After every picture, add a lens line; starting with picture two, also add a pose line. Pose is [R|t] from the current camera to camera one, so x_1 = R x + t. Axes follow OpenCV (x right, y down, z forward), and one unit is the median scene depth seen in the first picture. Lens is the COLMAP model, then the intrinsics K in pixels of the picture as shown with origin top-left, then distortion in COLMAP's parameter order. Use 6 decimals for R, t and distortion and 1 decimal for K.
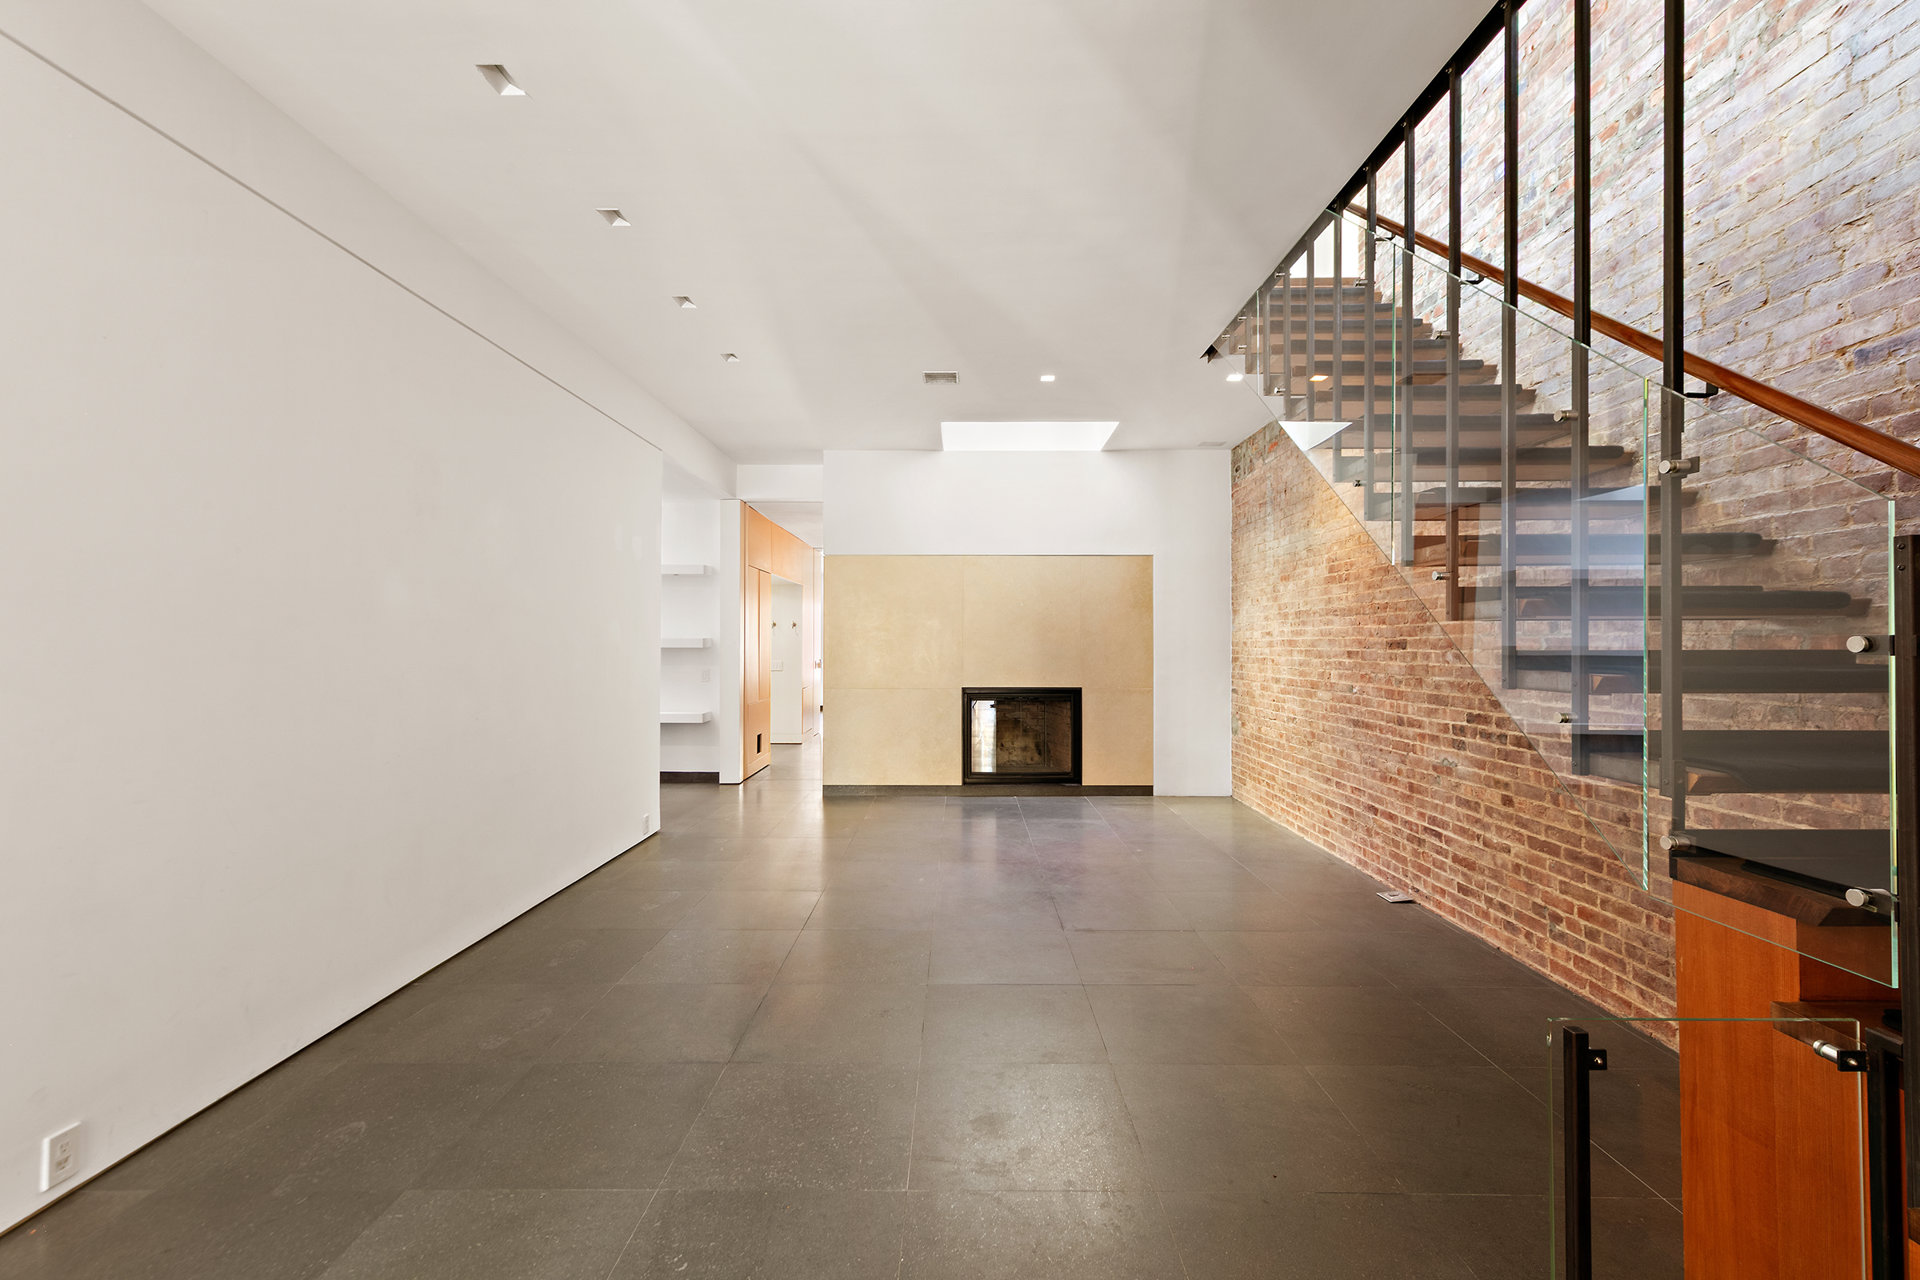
lens RADIAL K [[826.9, 0, 962.5], [0, 826.9, 639.5], [0, 0, 1]] dist [0.000048, 0.000009]
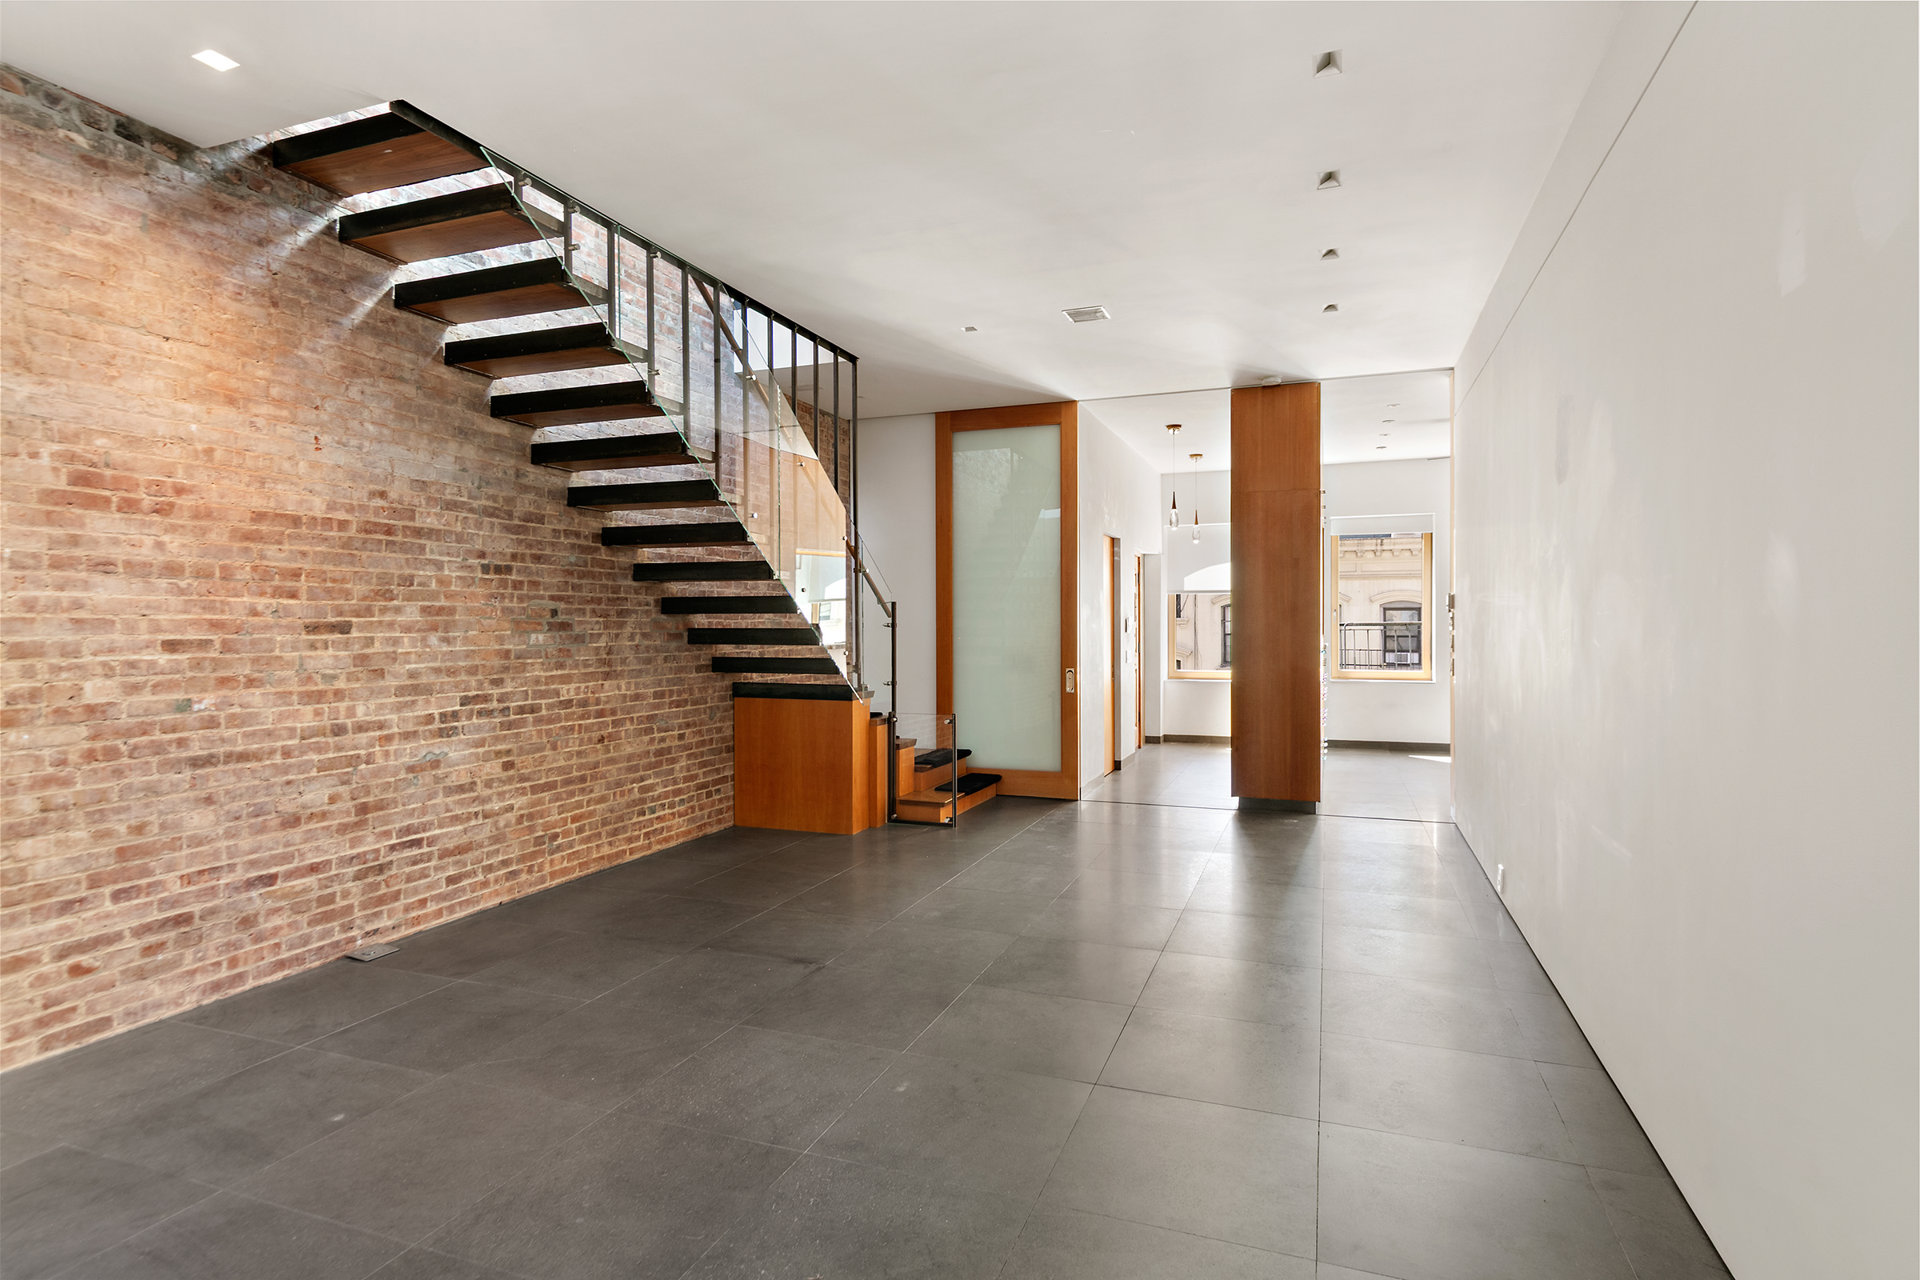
lens RADIAL K [[993.7, 0, 960.9], [0, 993.7, 635.7], [0, 0, 1]] dist [-0.000427, -0.000060]
pose [[-0.936820, -0.002603, 0.349801, -0.356053], [-0.000214, 0.999976, 0.006869, 0.007972], [-0.349811, 0.006360, -0.936799, 1.867302]]
